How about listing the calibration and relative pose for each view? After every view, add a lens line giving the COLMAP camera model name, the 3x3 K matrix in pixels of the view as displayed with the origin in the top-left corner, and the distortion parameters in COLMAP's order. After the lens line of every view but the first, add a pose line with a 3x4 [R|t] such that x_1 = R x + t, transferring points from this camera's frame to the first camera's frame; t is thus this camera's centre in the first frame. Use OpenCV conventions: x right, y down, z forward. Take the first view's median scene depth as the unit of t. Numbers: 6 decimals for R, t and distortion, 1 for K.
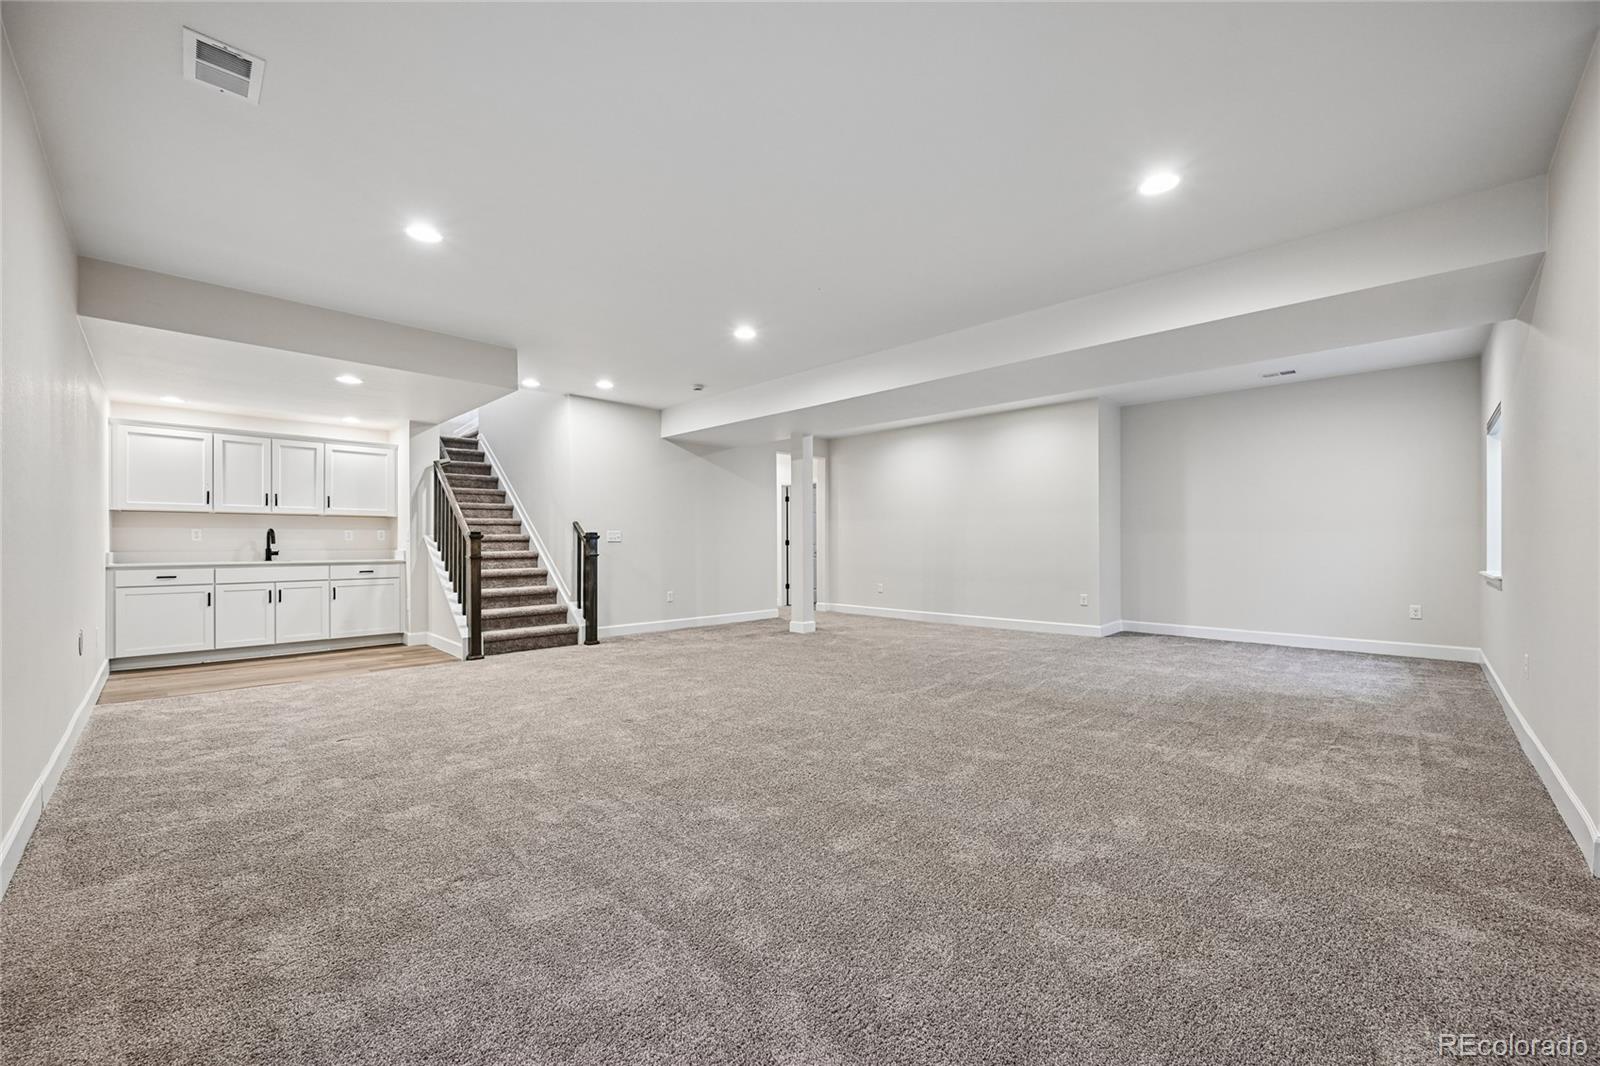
lens RADIAL K [[625.9, 0, 802.5], [0, 625.9, 543.1], [0, 0, 1]] dist [-0.000881, -0.000091]
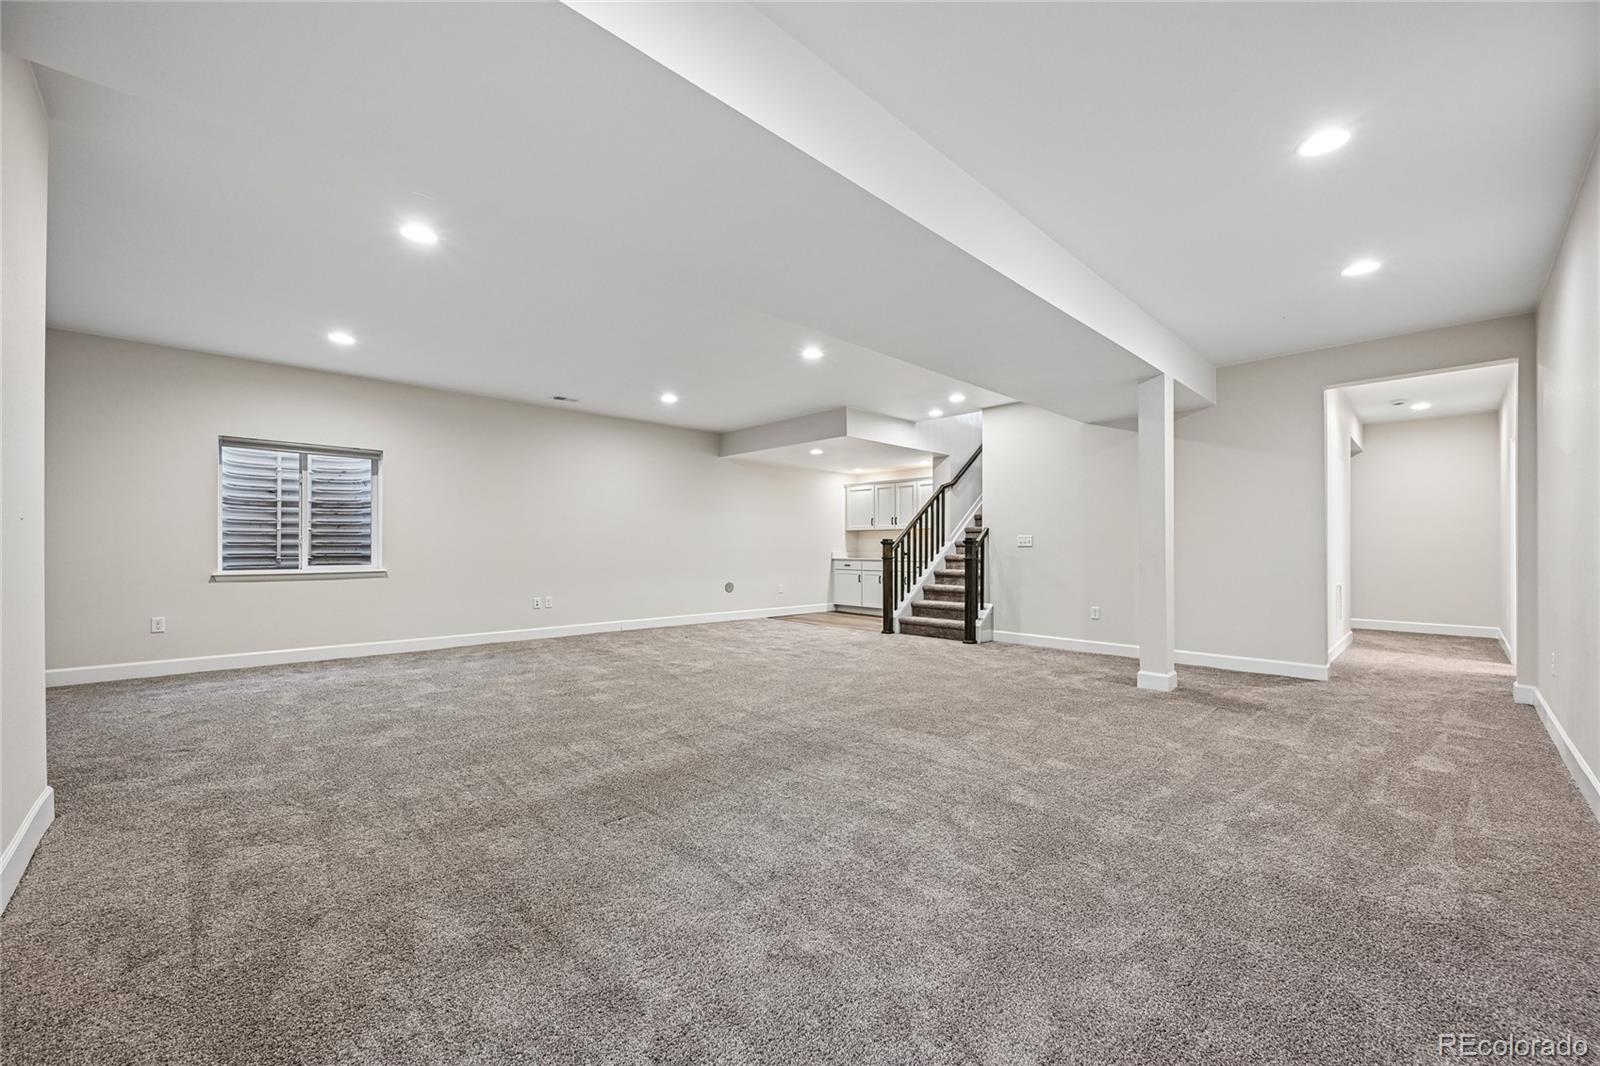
lens RADIAL K [[625.9, 0, 802.5], [0, 625.9, 543.1], [0, 0, 1]] dist [-0.000881, -0.000091]
pose [[-0.016716, -0.006284, -0.999841, 0.761891], [-0.001367, 0.999979, -0.006262, -0.000814], [0.999859, 0.001262, -0.016724, 0.767084]]
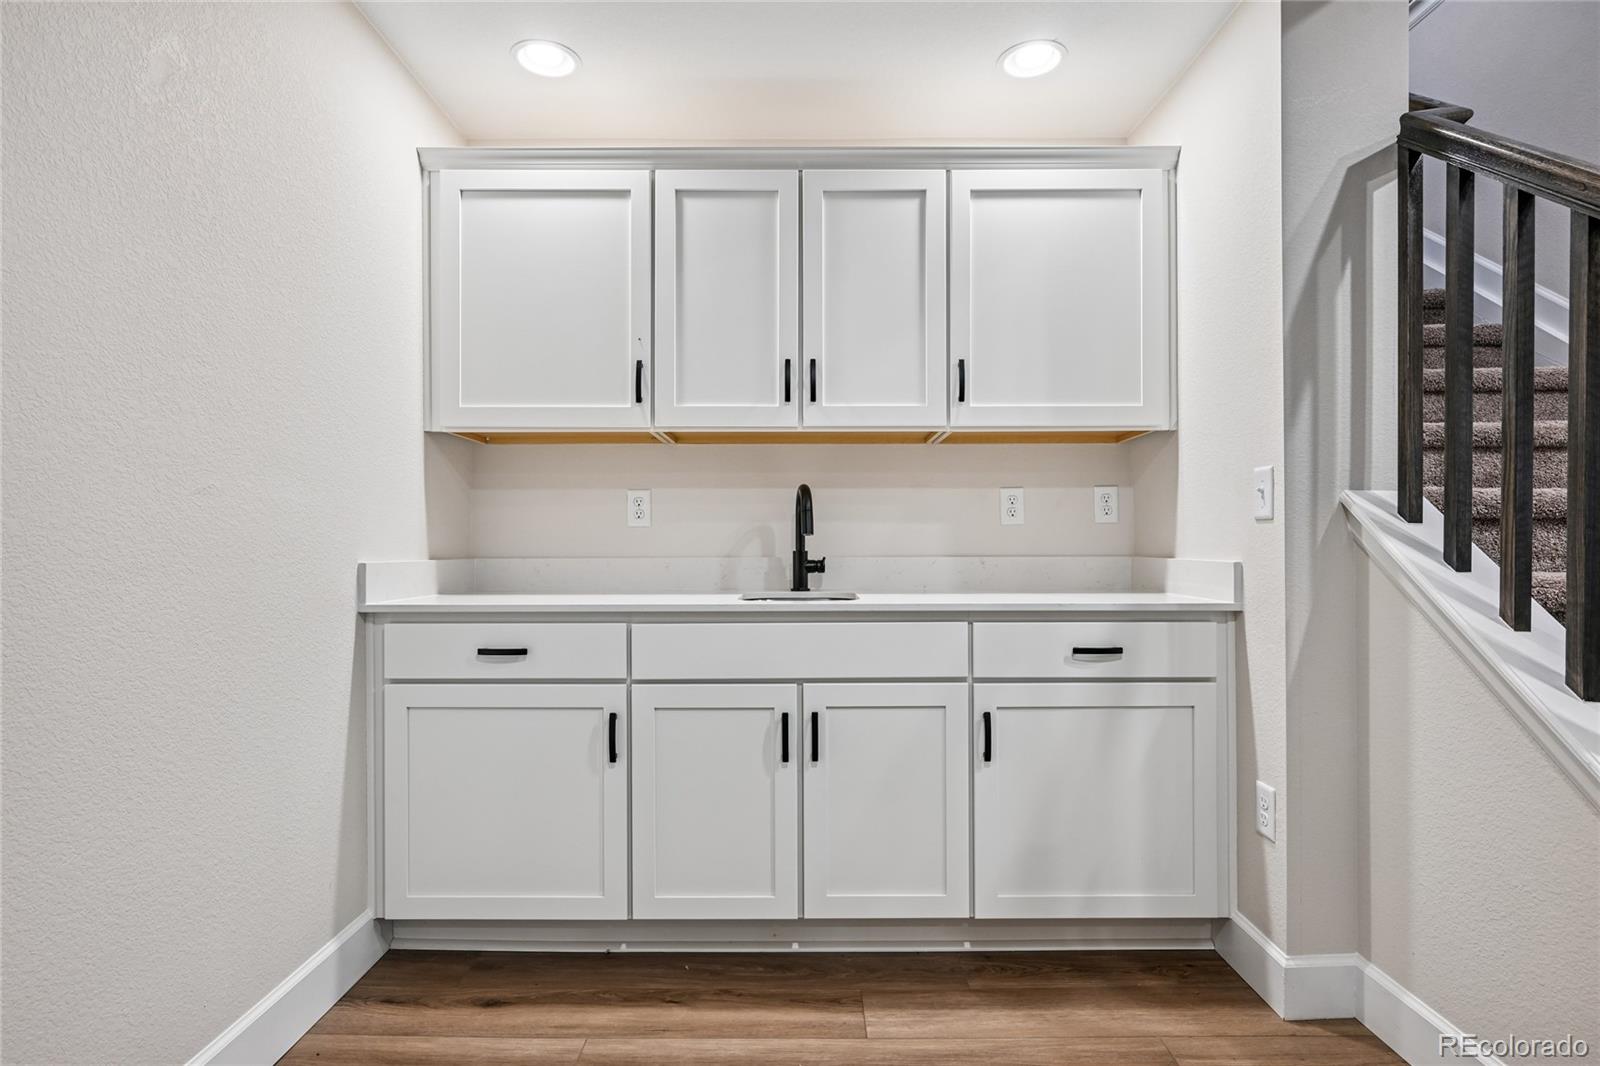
lens RADIAL K [[857.2, 0, 800.0], [0, 857.2, 533.0], [0, 0, 1]] dist [0.001187, 0.000063]
pose [[0.704568, -0.008645, -0.709584, -0.555672], [0.000211, 0.999928, -0.011974, 0.005070], [0.709637, 0.008287, 0.704519, 0.704193]]
